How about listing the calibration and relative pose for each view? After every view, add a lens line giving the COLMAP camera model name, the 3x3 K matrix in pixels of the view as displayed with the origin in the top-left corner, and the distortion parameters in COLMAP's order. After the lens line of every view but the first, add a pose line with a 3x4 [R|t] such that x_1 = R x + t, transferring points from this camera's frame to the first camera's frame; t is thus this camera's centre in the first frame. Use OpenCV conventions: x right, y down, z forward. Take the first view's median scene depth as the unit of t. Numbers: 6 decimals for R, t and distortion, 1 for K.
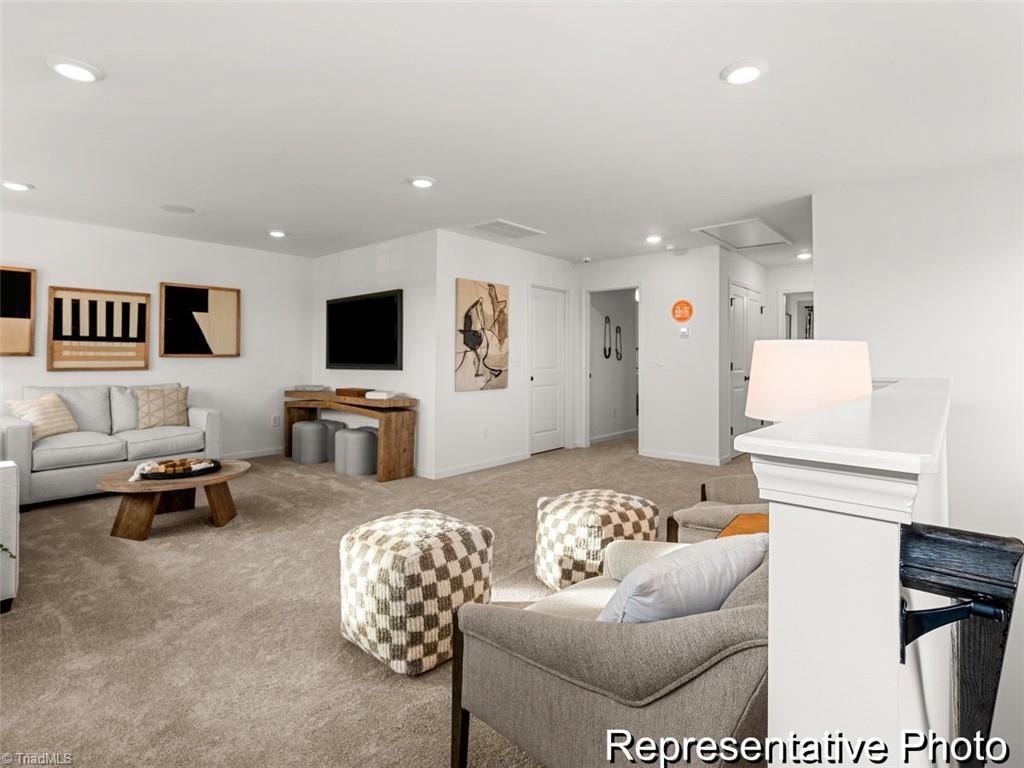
lens RADIAL K [[509.8, 0, 517.4], [0, 509.8, 379.8], [0, 0, 1]] dist [-0.001955, 0.000133]
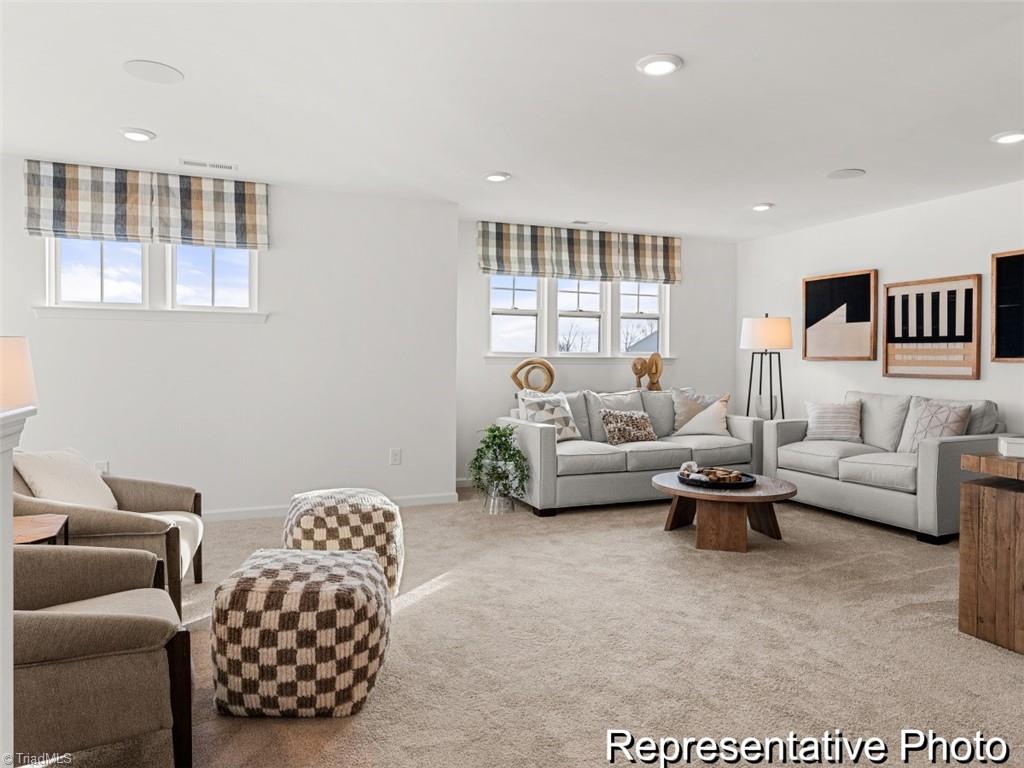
lens RADIAL K [[707.0, 0, 512.0], [0, 707.0, 384.0], [0, 0, 1]] dist [0.004036, 0.001546]
pose [[-0.468930, 0.027514, -0.882807, 0.509064], [-0.046194, 0.997383, 0.055622, -0.042654], [0.882027, 0.066863, -0.466431, 0.971501]]
